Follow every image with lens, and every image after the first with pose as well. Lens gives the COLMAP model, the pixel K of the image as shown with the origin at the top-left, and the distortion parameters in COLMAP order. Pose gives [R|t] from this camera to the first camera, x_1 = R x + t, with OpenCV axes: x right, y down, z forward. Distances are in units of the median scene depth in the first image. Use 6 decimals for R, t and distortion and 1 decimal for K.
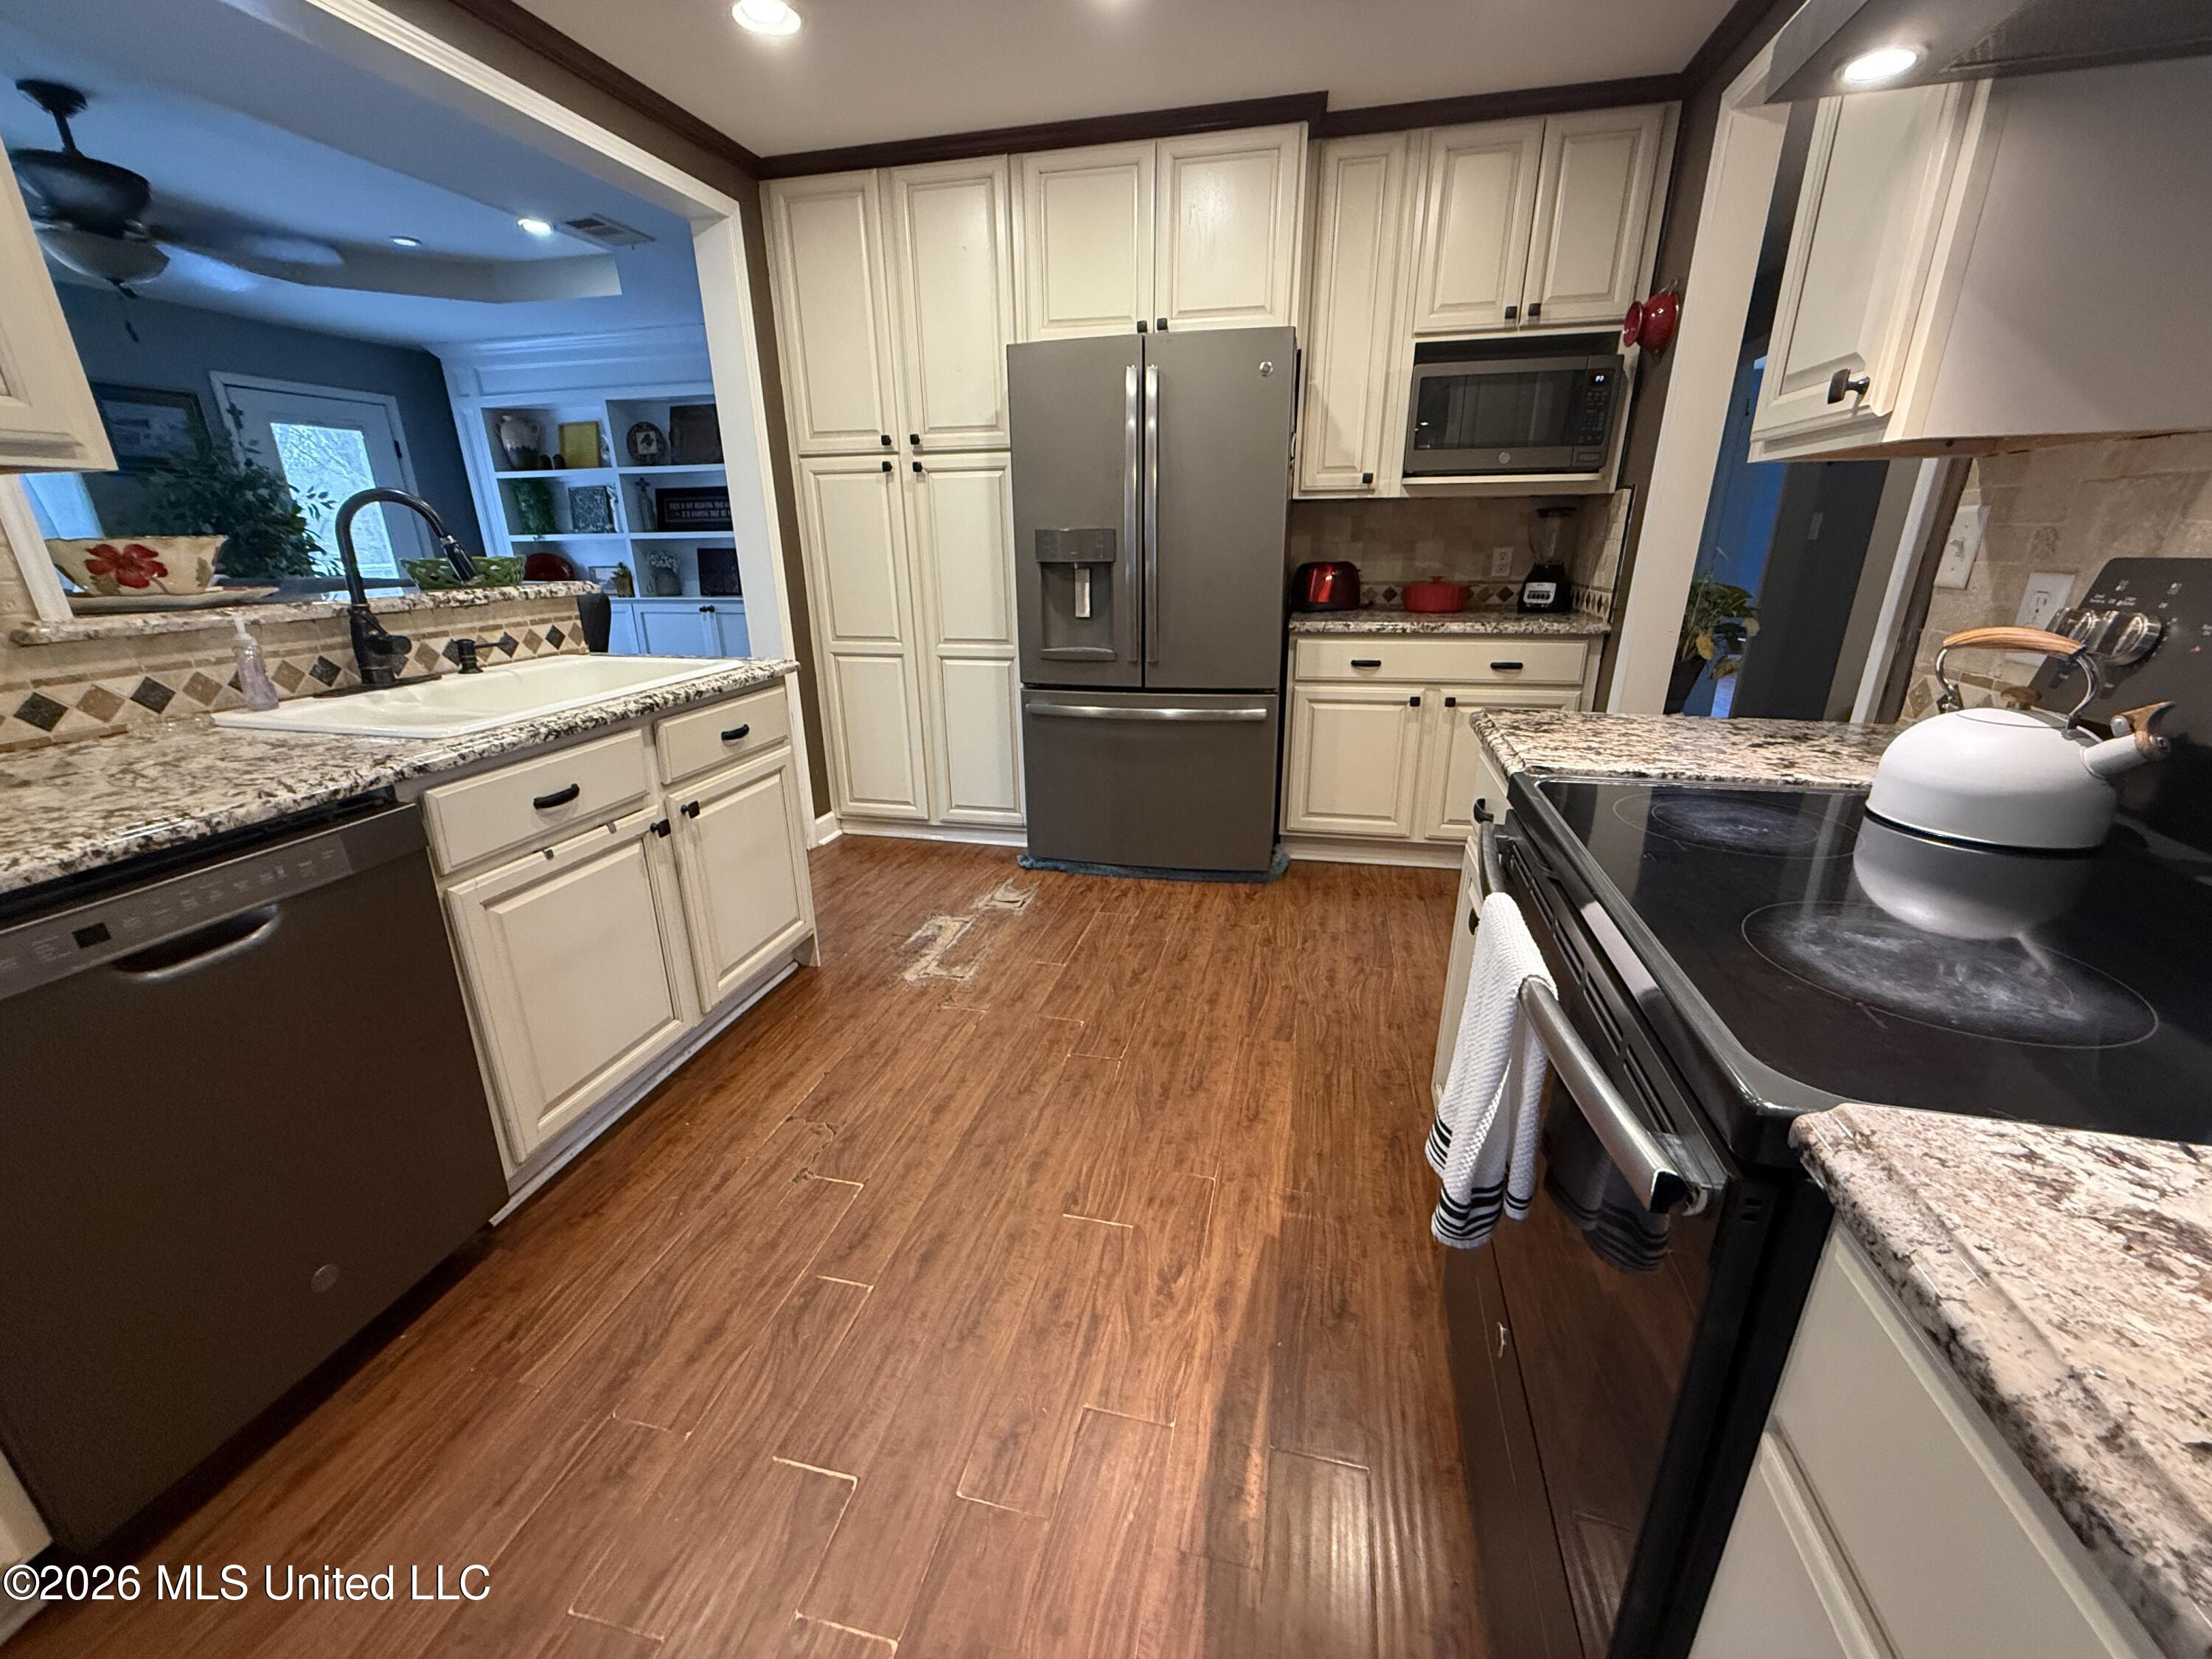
lens RADIAL K [[879.0, 0, 1098.1], [0, 879.0, 834.9], [0, 0, 1]] dist [0.001518, 0.000266]
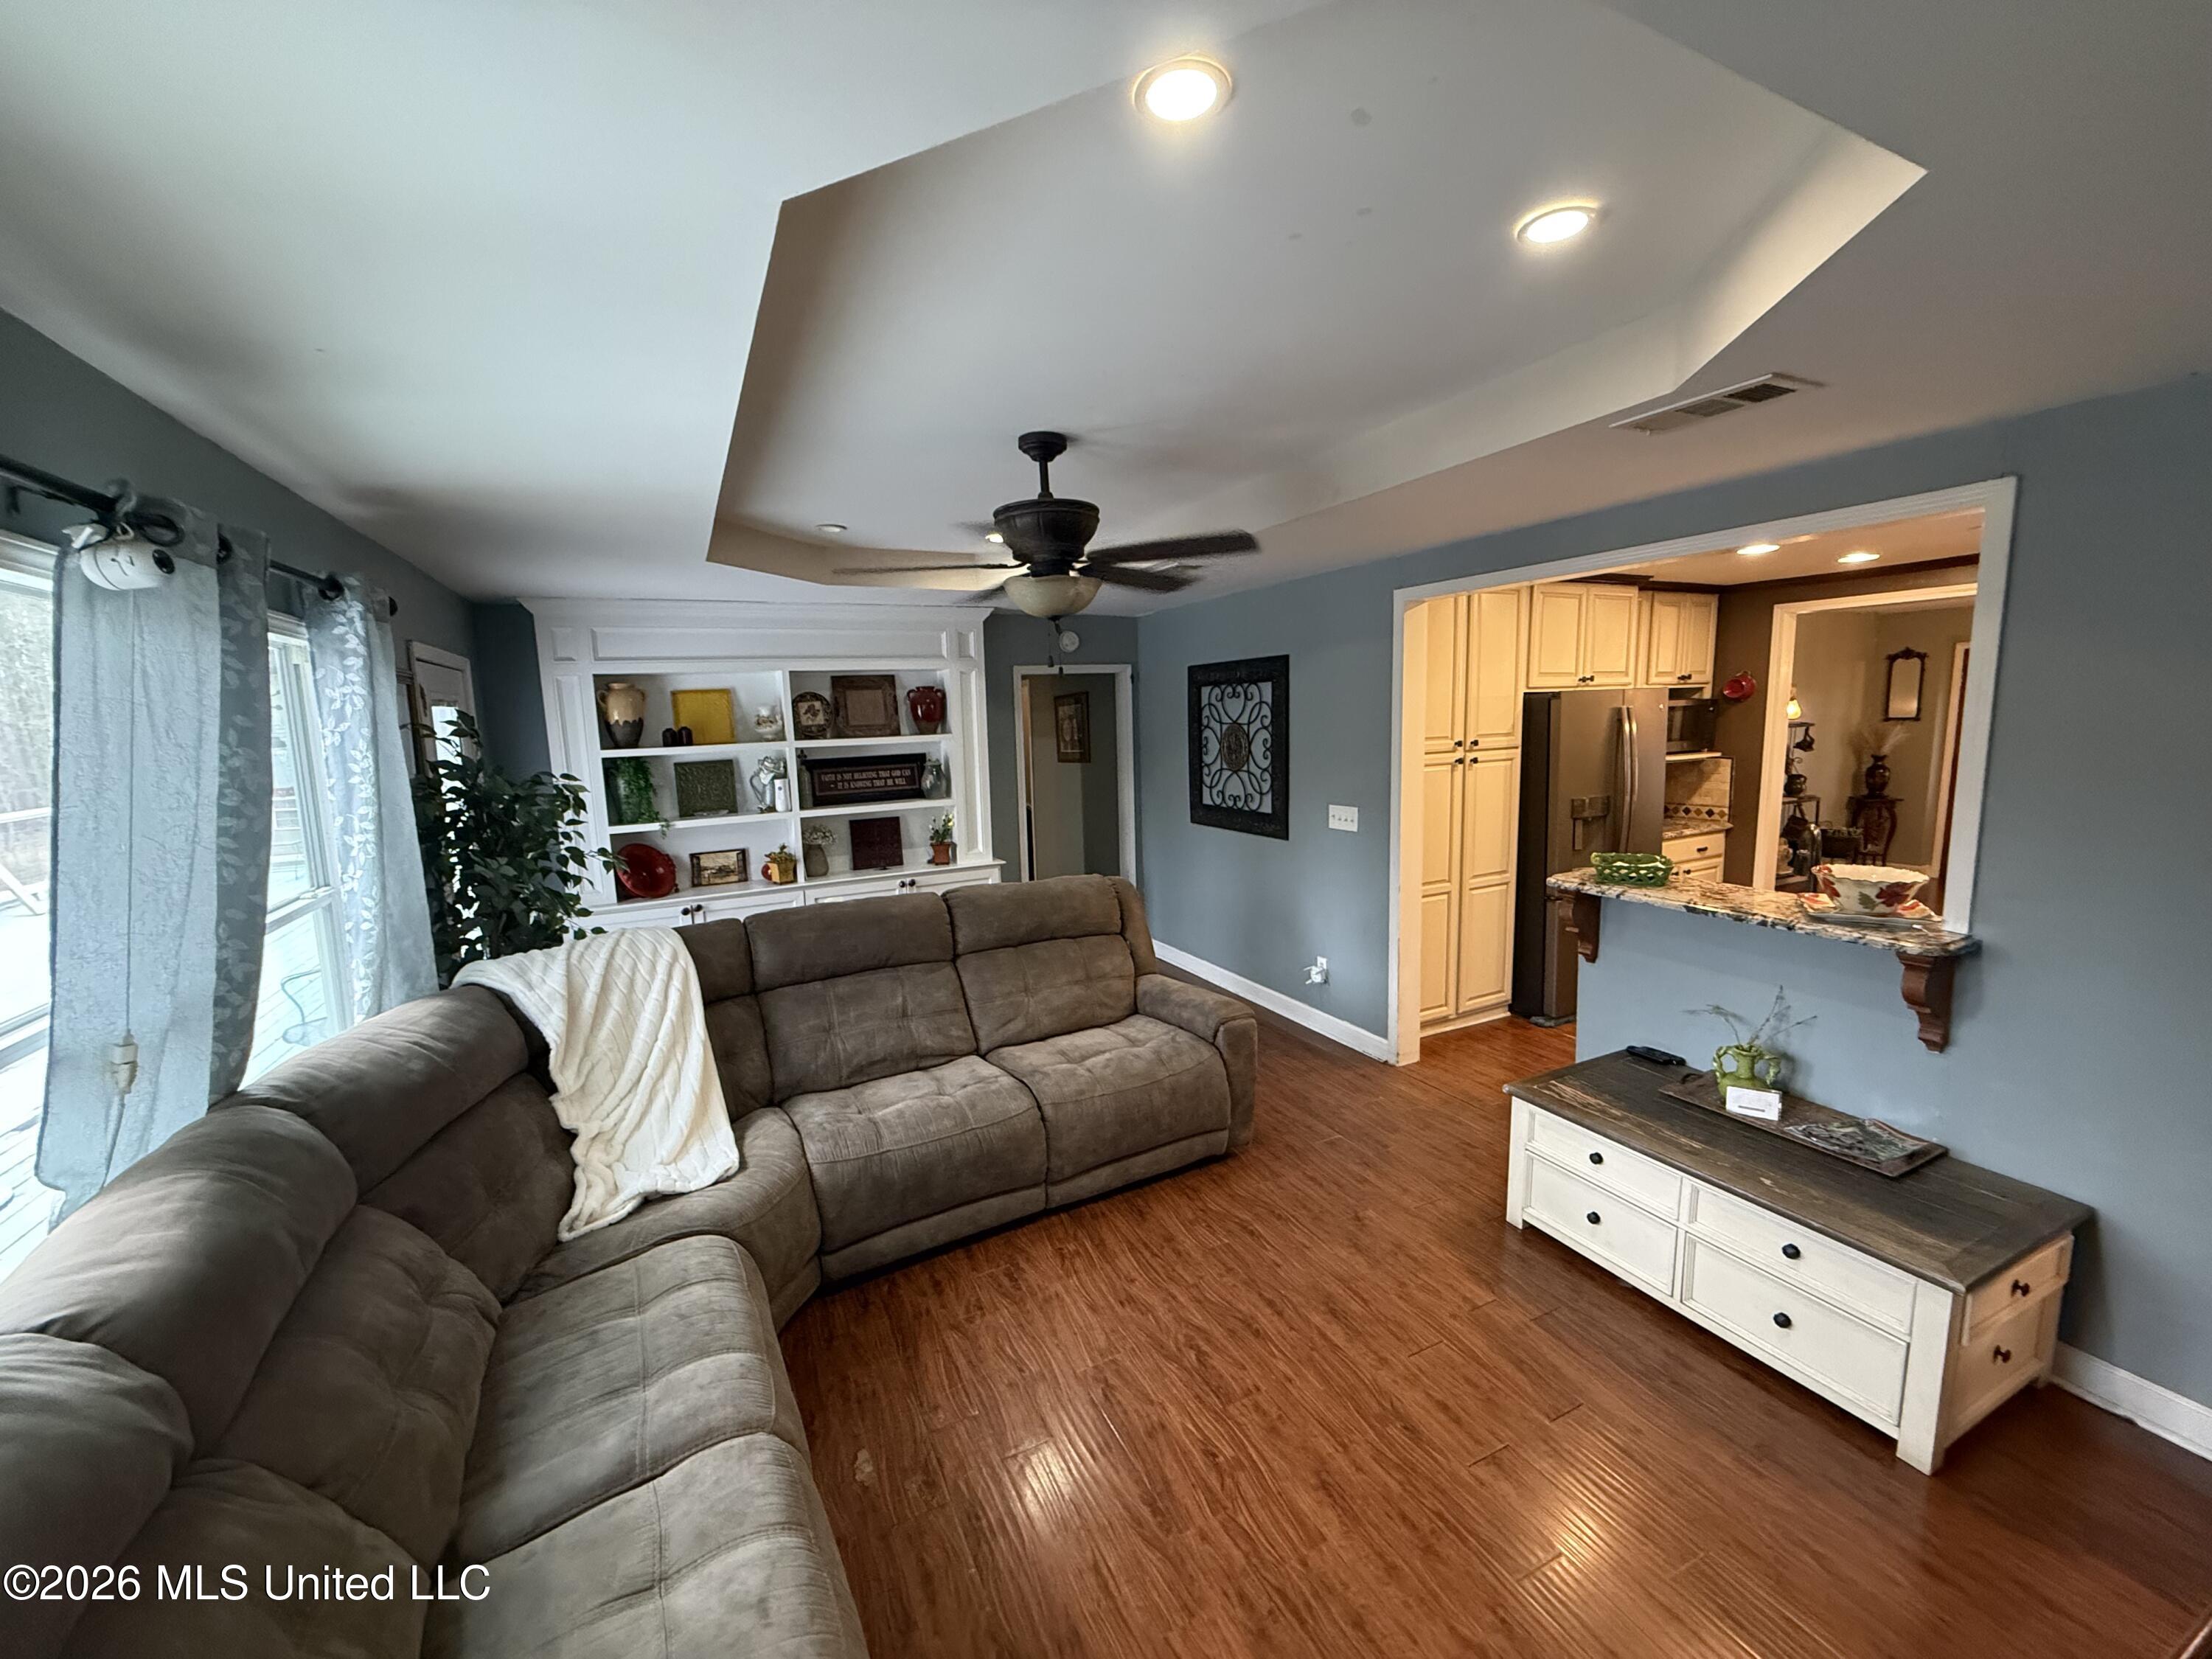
lens RADIAL K [[879.0, 0, 1098.1], [0, 879.0, 834.9], [0, 0, 1]] dist [0.001518, 0.000266]
pose [[0.766624, -0.105583, 0.633356, -0.872045], [0.232468, 0.965111, -0.120494, -0.150027], [-0.598537, 0.239609, 0.764422, 0.168289]]
